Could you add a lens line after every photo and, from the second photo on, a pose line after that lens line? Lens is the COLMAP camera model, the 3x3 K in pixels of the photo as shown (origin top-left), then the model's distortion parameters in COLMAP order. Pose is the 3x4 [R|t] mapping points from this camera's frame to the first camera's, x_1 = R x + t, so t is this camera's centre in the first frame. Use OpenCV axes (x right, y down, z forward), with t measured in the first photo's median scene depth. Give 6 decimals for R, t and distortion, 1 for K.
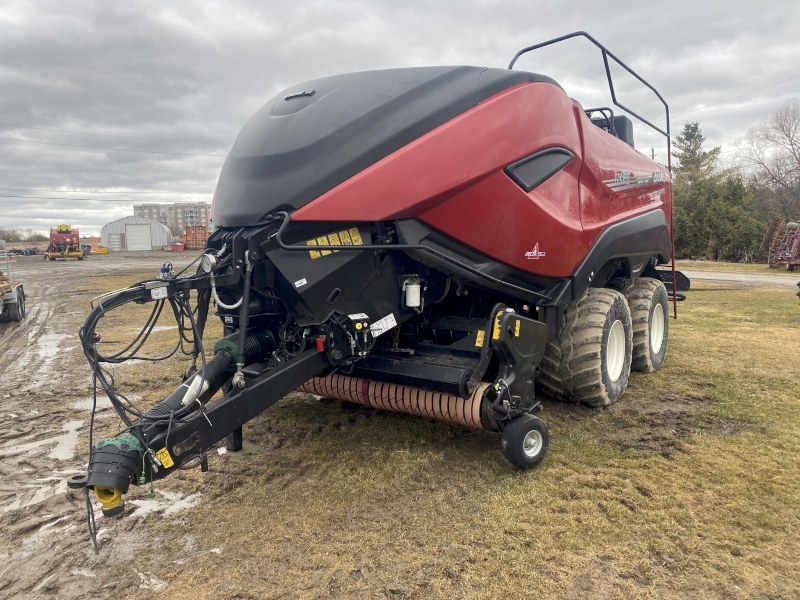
lens RADIAL K [[596.4, 0, 400.0], [0, 596.4, 300.0], [0, 0, 1]] dist [0.092886, -0.141305]
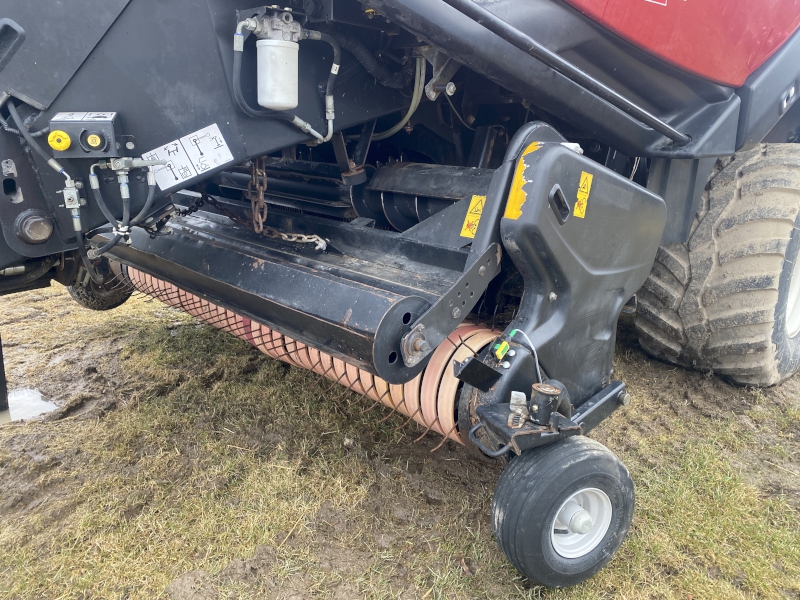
lens RADIAL K [[596.4, 0, 400.0], [0, 596.4, 300.0], [0, 0, 1]] dist [0.092886, -0.141305]
pose [[0.984828, 0.082609, -0.152608, 0.146305], [-0.057609, 0.985185, 0.161526, 0.056761], [0.163691, -0.150284, 0.974997, 0.608191]]
